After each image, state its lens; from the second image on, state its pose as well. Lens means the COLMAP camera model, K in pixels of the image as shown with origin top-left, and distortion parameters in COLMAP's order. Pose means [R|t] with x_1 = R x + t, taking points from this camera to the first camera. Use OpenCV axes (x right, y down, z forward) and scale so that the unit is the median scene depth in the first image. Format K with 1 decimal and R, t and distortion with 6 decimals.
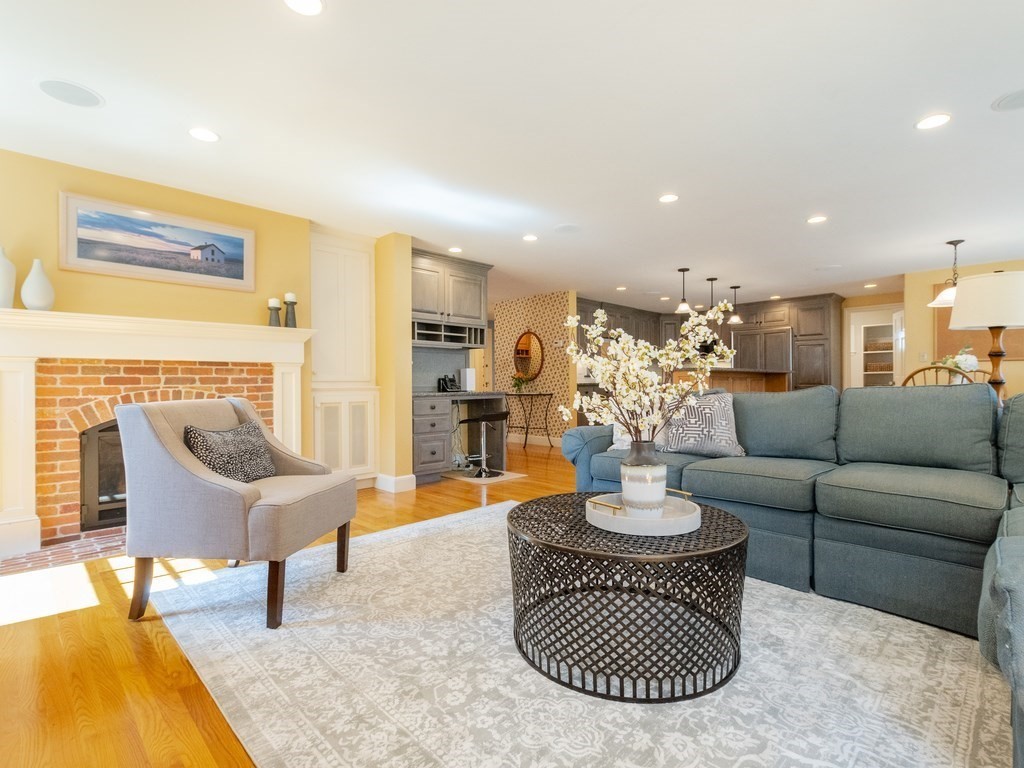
lens RADIAL K [[499.2, 0, 510.0], [0, 499.2, 390.3], [0, 0, 1]] dist [0.000178, -0.000258]
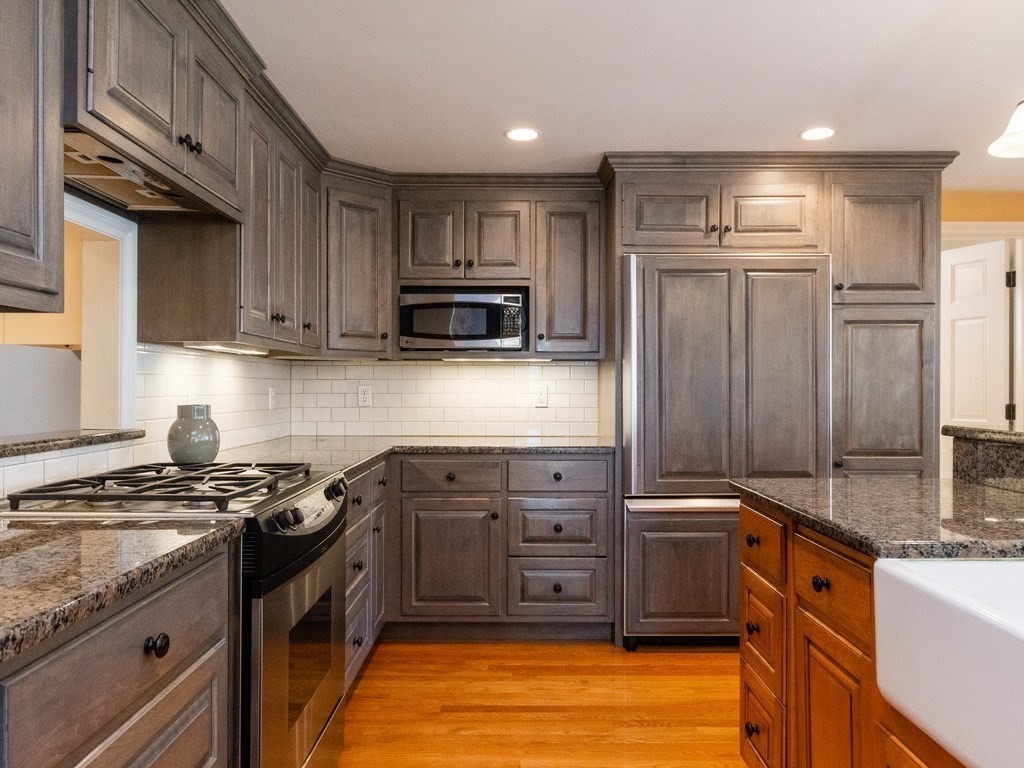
lens RADIAL K [[752.2, 0, 512.0], [0, 752.2, 384.0], [0, 0, 1]] dist [0.000416, -0.000407]
pose [[0.704343, 0.006611, 0.709829, 0.133127], [0.009899, 0.999768, -0.019135, -0.047496], [-0.709790, 0.020504, 0.704114, 0.855208]]
